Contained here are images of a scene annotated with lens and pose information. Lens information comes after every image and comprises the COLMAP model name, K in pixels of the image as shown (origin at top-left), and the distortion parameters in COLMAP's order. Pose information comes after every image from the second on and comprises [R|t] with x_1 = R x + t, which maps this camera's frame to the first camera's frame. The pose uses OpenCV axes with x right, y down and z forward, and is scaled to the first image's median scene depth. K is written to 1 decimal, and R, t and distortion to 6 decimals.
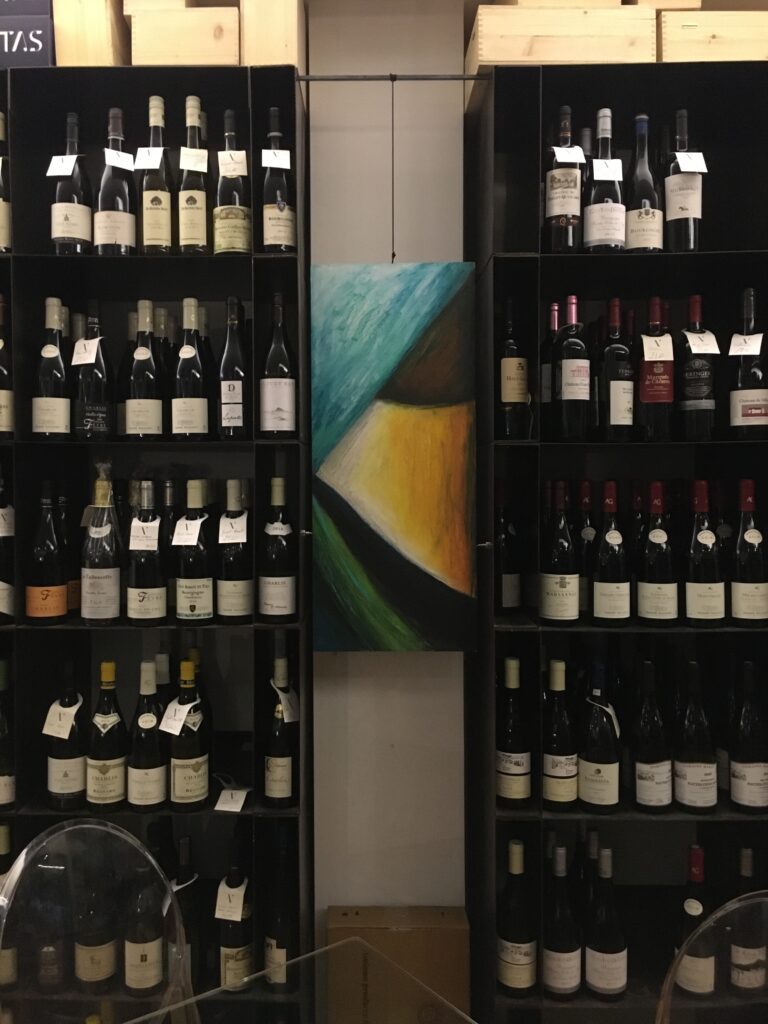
lens RADIAL K [[835.4, 0, 384.0], [0, 835.4, 512.0], [0, 0, 1]] dist [0.098947, -0.151385]
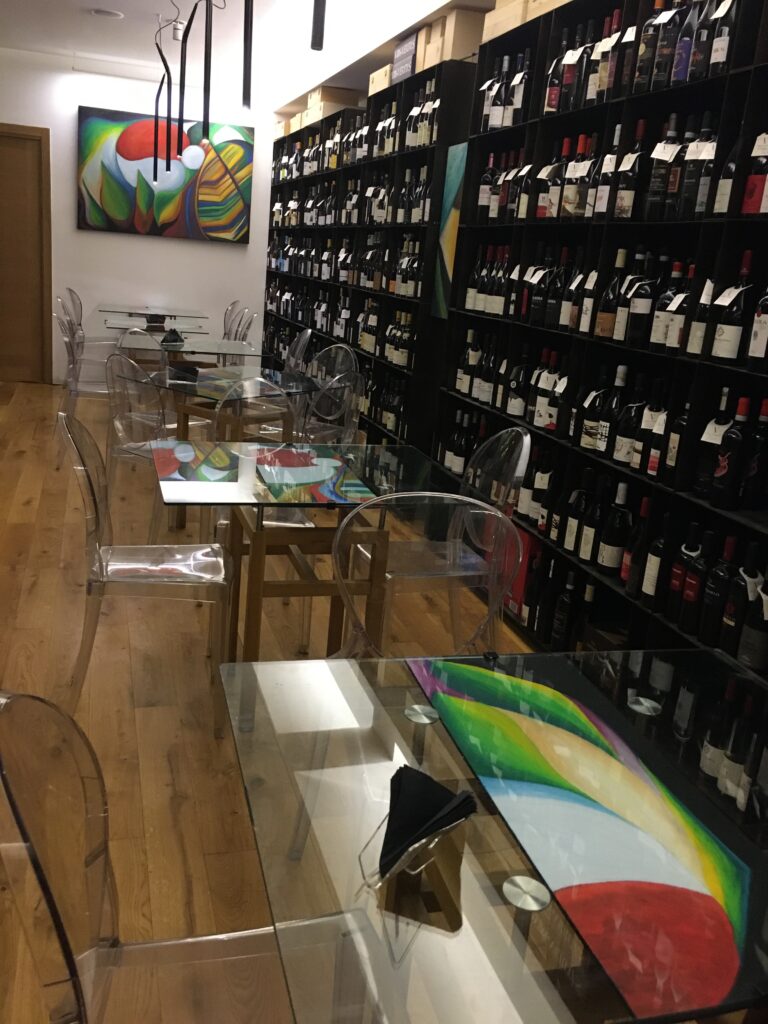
lens RADIAL K [[874.2, 0, 348.6], [0, 874.2, 510.2], [0, 0, 1]] dist [0.115586, -0.178374]
pose [[0.285815, 0.298308, -0.910671, 1.261393], [-0.081649, 0.954439, 0.287019, -0.004621], [0.954800, -0.007679, 0.297150, -0.011196]]
